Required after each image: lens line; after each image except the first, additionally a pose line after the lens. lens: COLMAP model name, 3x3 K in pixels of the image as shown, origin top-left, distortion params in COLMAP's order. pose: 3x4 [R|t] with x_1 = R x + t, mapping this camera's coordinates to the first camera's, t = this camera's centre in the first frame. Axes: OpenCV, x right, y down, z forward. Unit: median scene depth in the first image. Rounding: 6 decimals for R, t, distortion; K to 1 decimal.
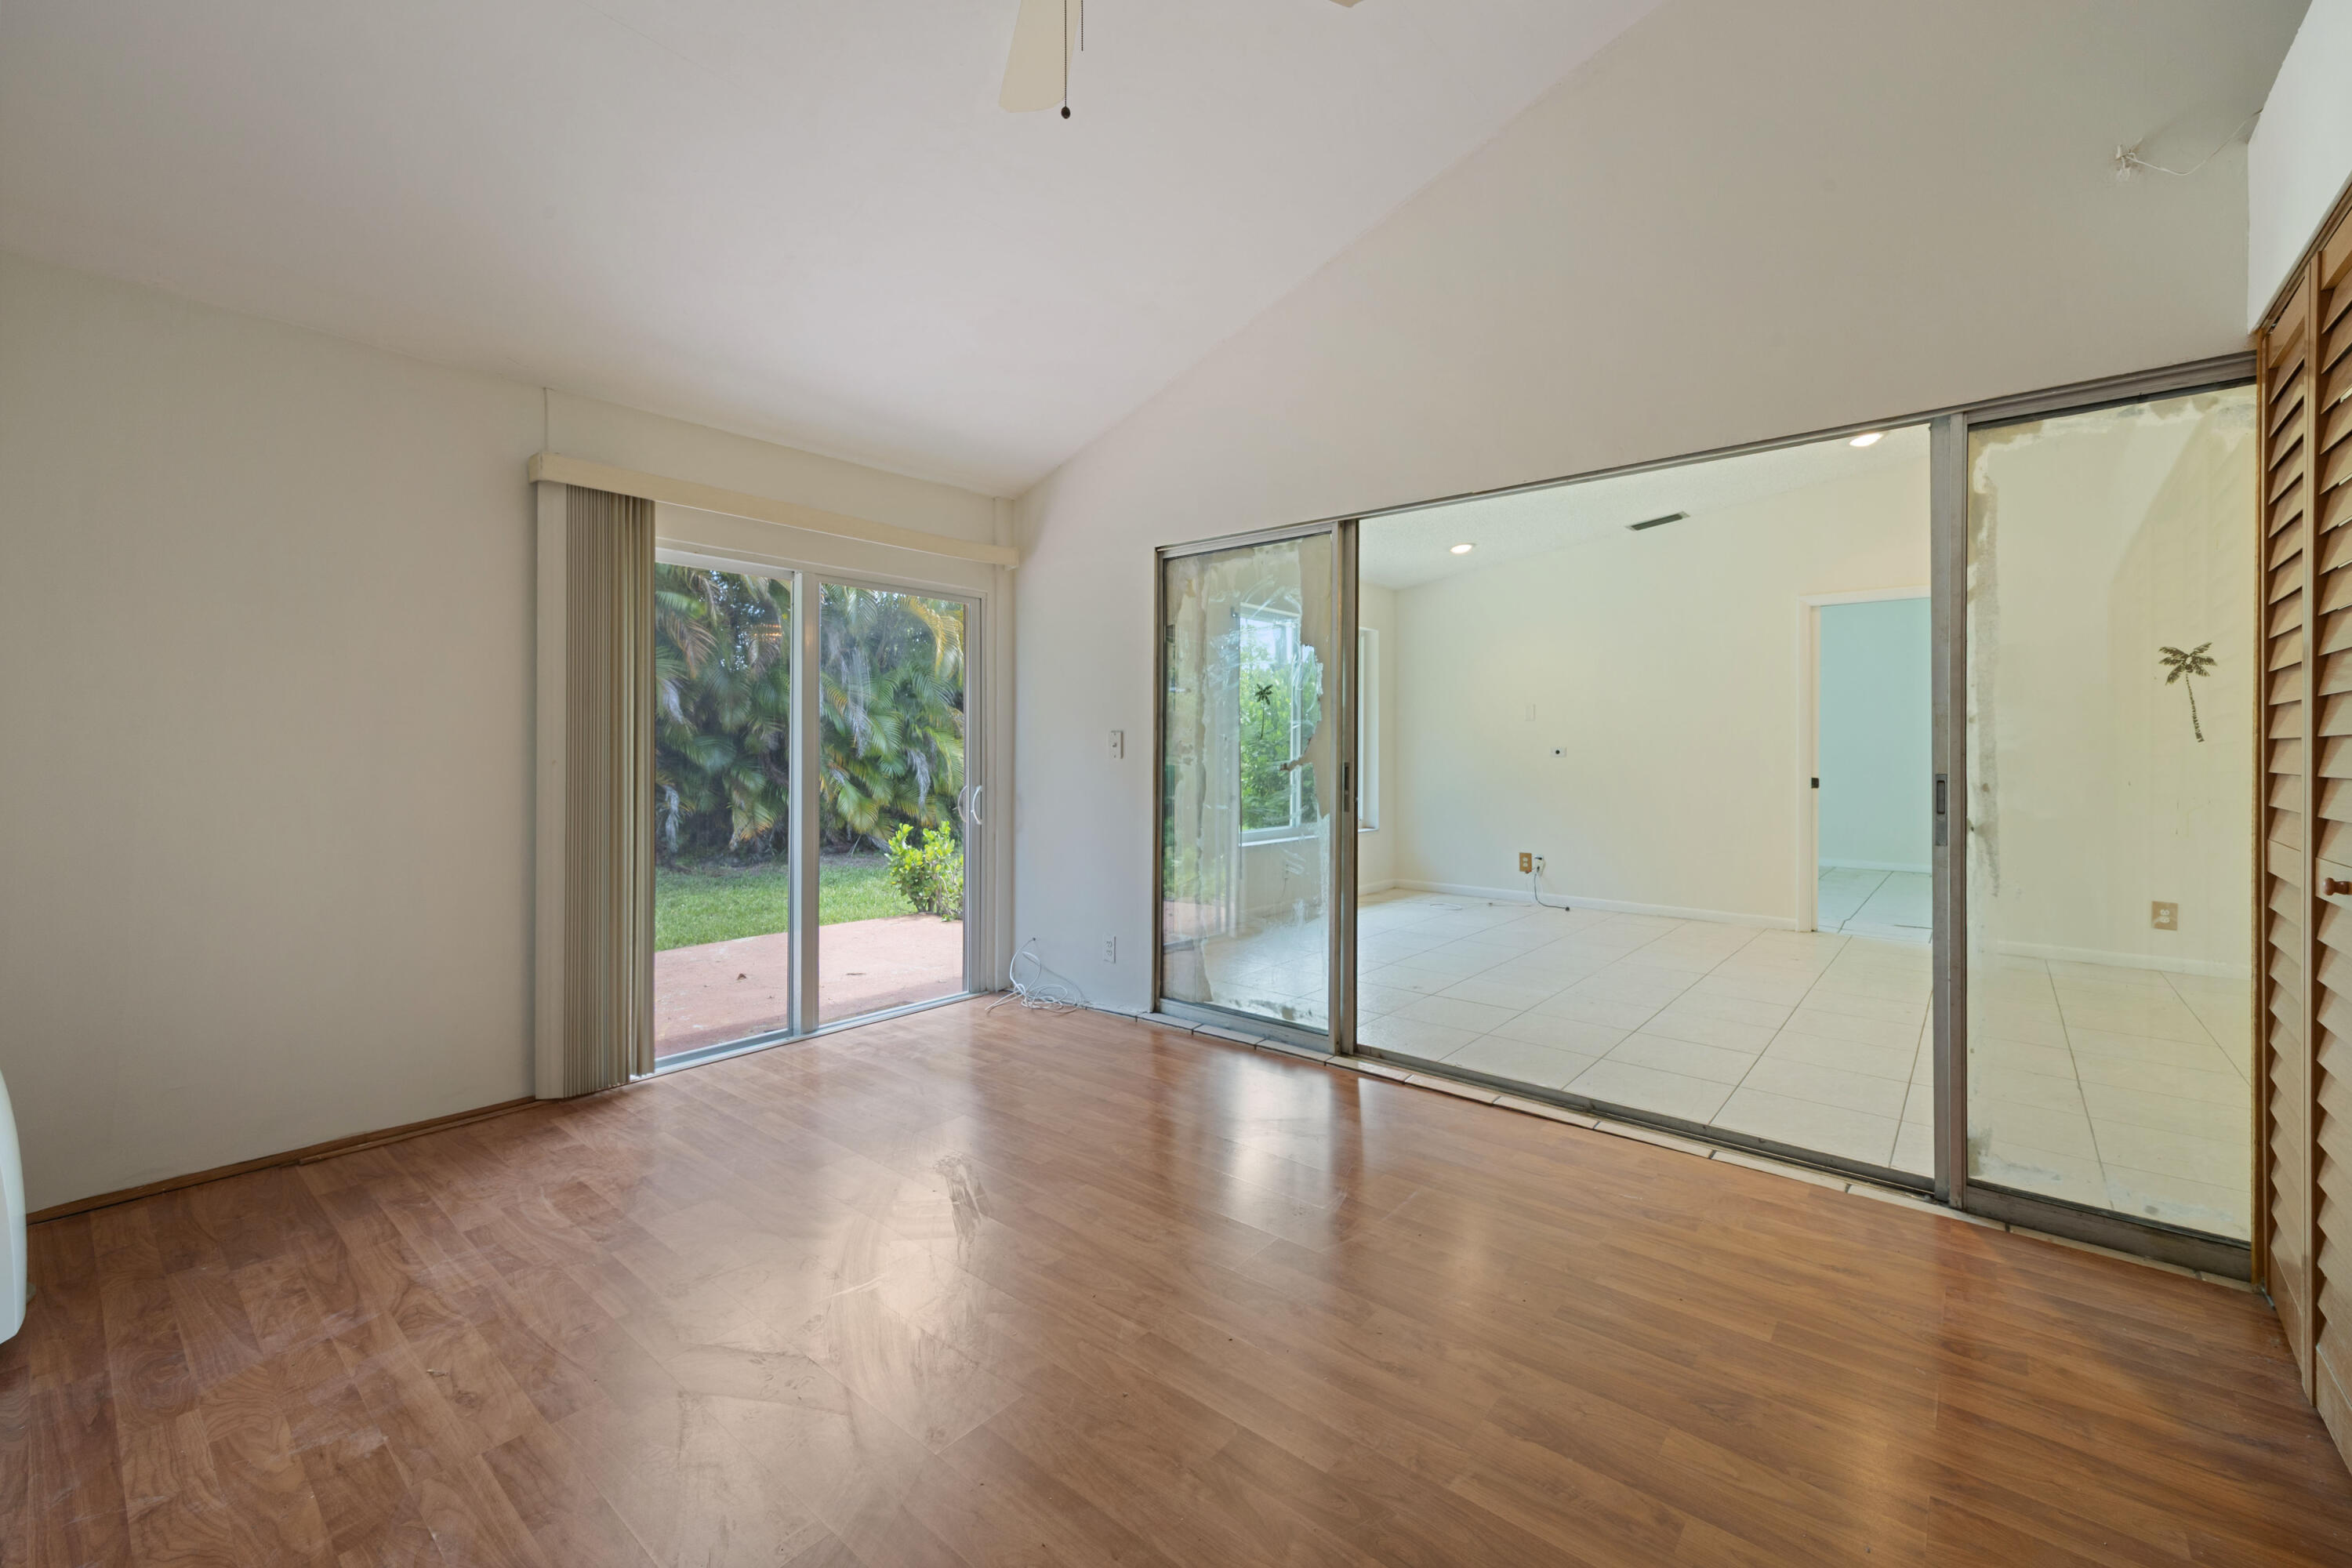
lens RADIAL K [[961.0, 0, 1179.8], [0, 961.0, 744.6], [0, 0, 1]] dist [0.009314, 0.000114]
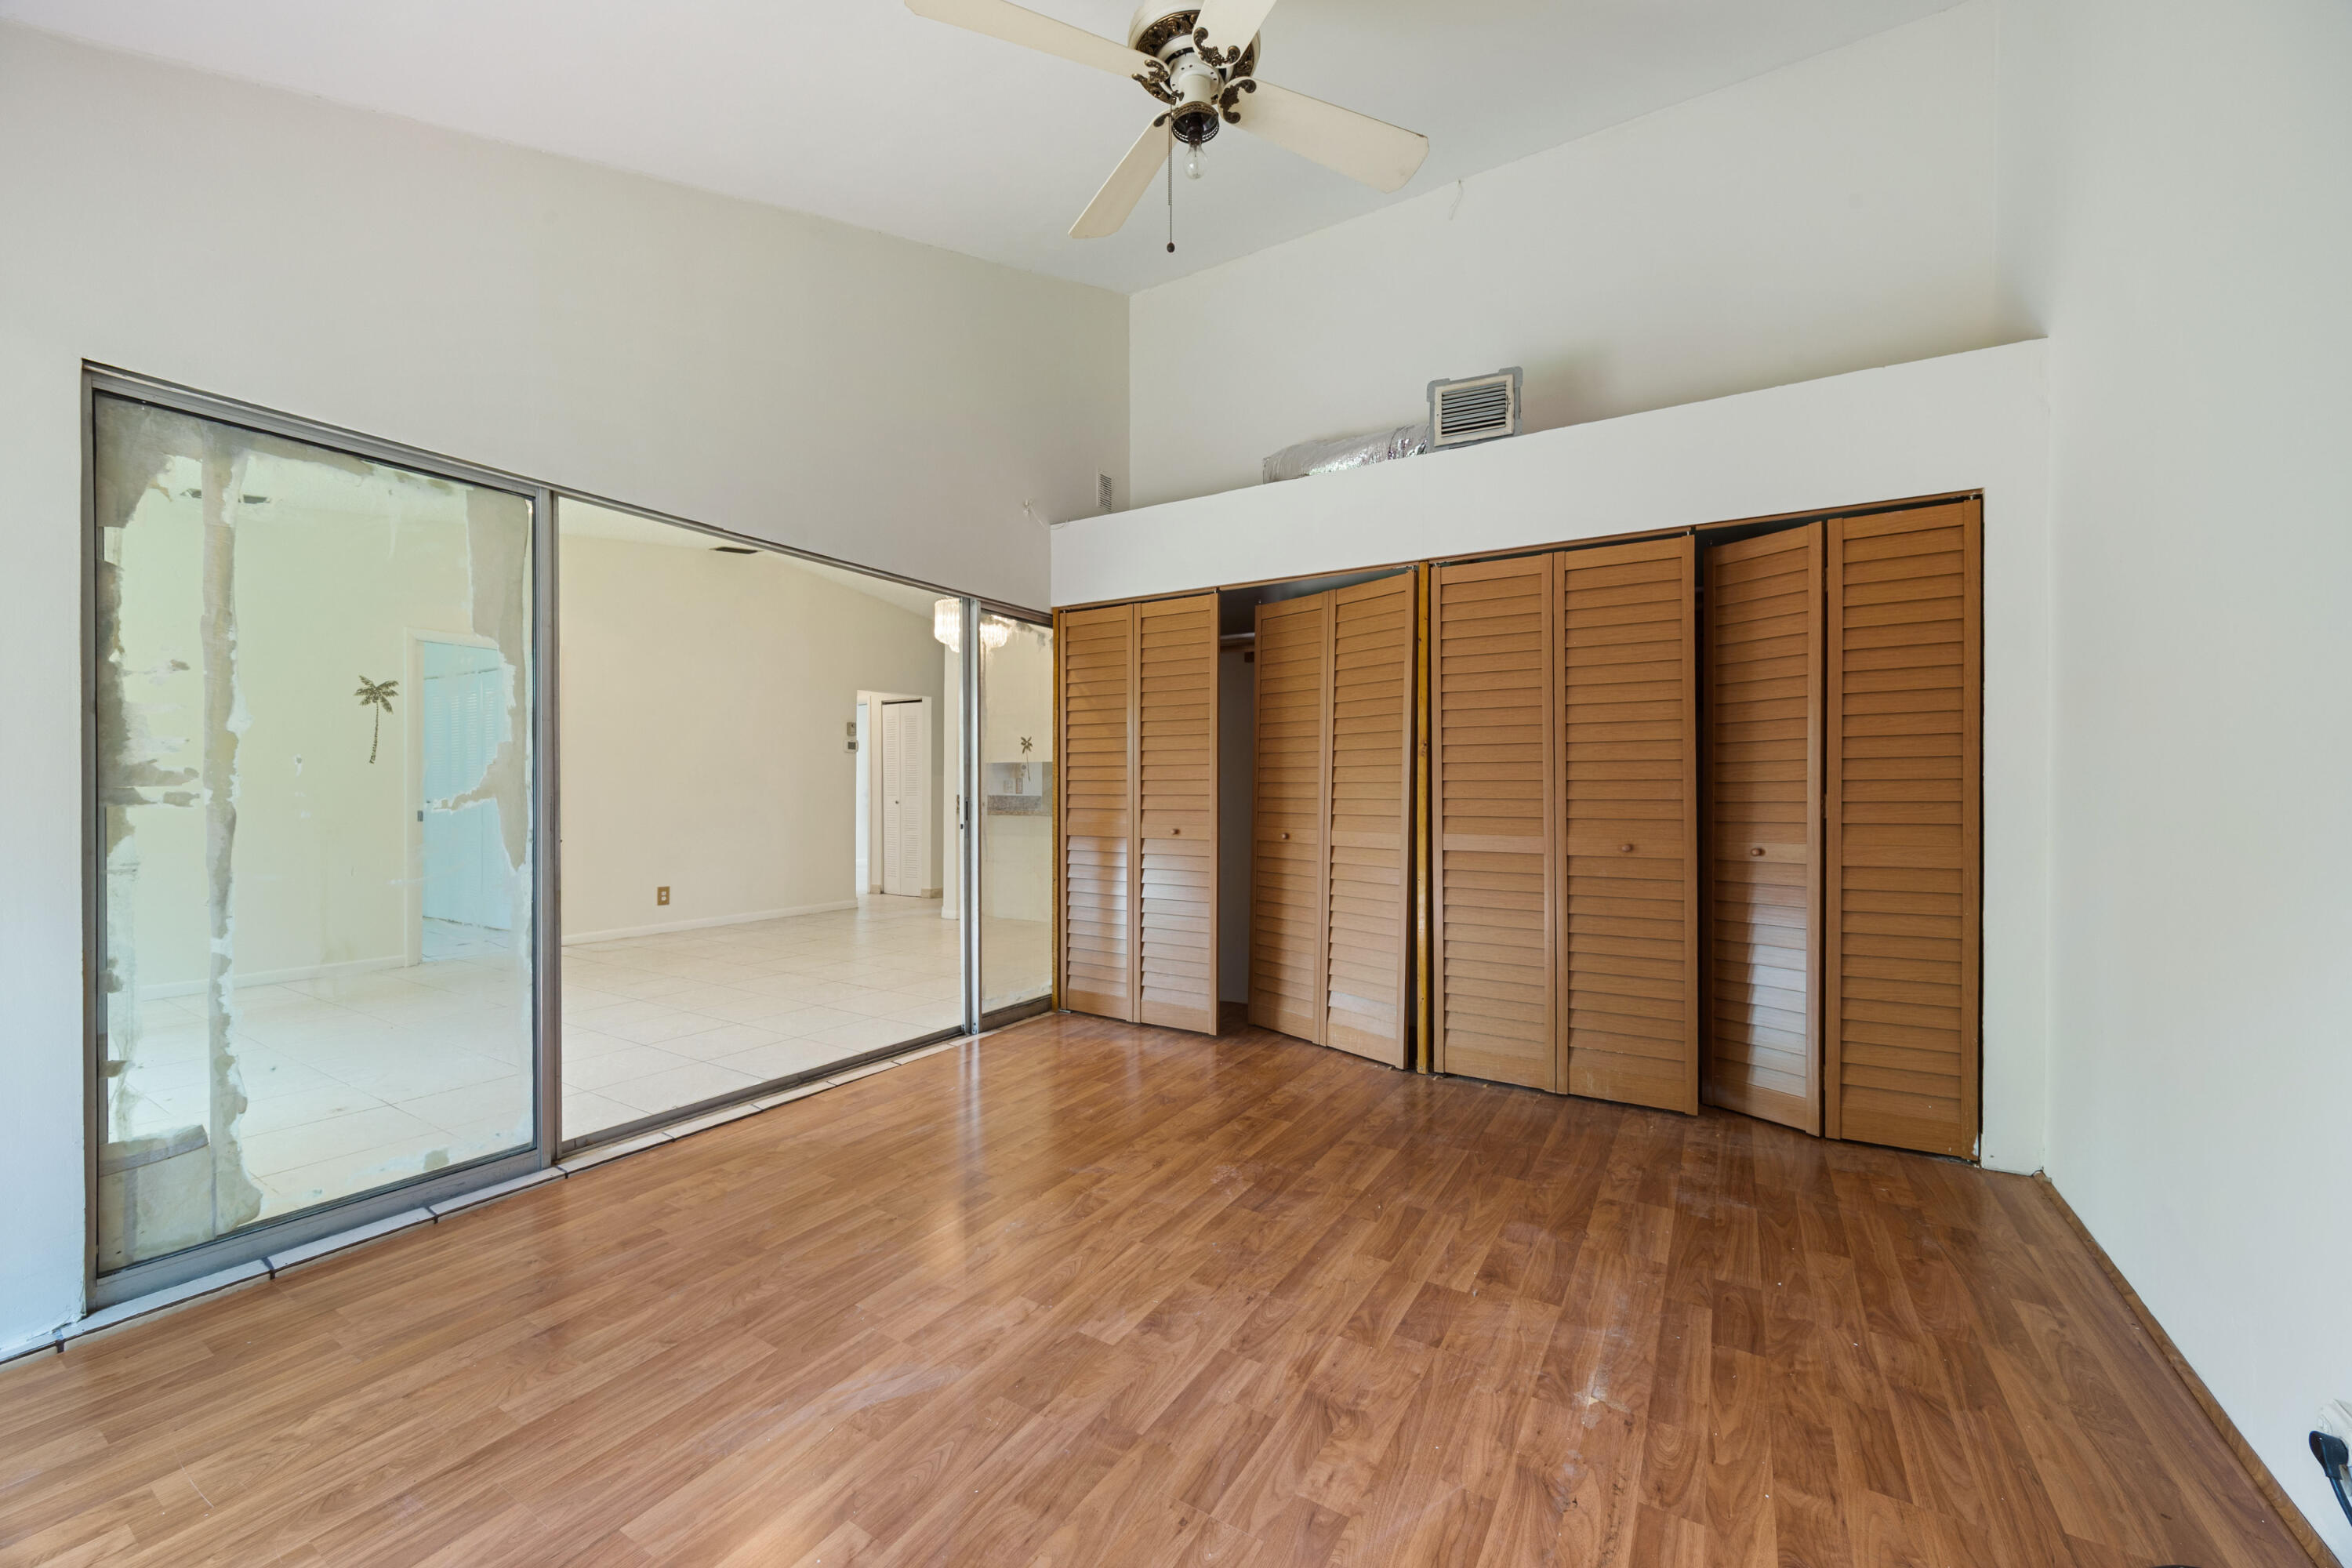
lens RADIAL K [[901.2, 0, 1176.3], [0, 901.2, 792.0], [0, 0, 1]] dist [-0.002528, -0.000519]
pose [[-0.145196, -0.006223, 0.989383, -0.640500], [-0.007327, 0.999960, 0.005214, 0.007752], [-0.989376, -0.006493, -0.145236, 0.601559]]
